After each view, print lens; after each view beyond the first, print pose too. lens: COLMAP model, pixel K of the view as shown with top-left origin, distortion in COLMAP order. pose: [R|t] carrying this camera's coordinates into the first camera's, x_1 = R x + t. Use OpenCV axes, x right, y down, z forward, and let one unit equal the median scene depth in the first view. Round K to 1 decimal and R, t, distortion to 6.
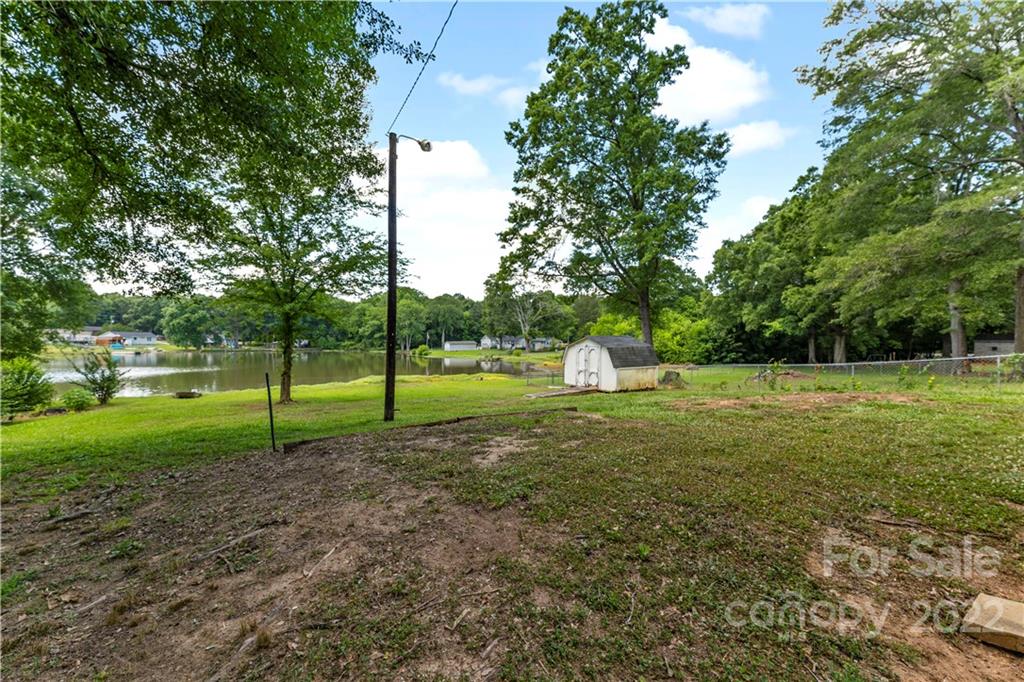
lens RADIAL K [[414.1, 0, 509.8], [0, 414.1, 342.4], [0, 0, 1]] dist [0.024731, 0.000335]
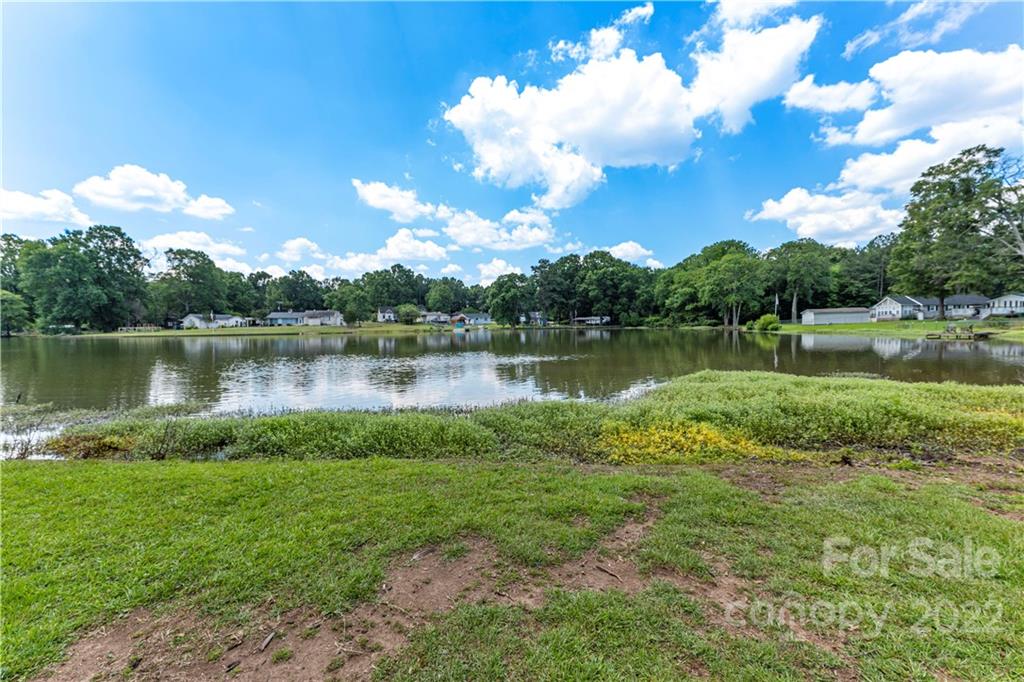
lens RADIAL K [[414.1, 0, 510.7], [0, 414.1, 334.8], [0, 0, 1]] dist [0.024731, 0.000335]
pose [[0.762694, 0.000874, -0.646759, -0.076182], [0.017329, 0.999612, 0.021787, 0.013054], [0.646527, -0.027824, 0.762383, 0.203835]]
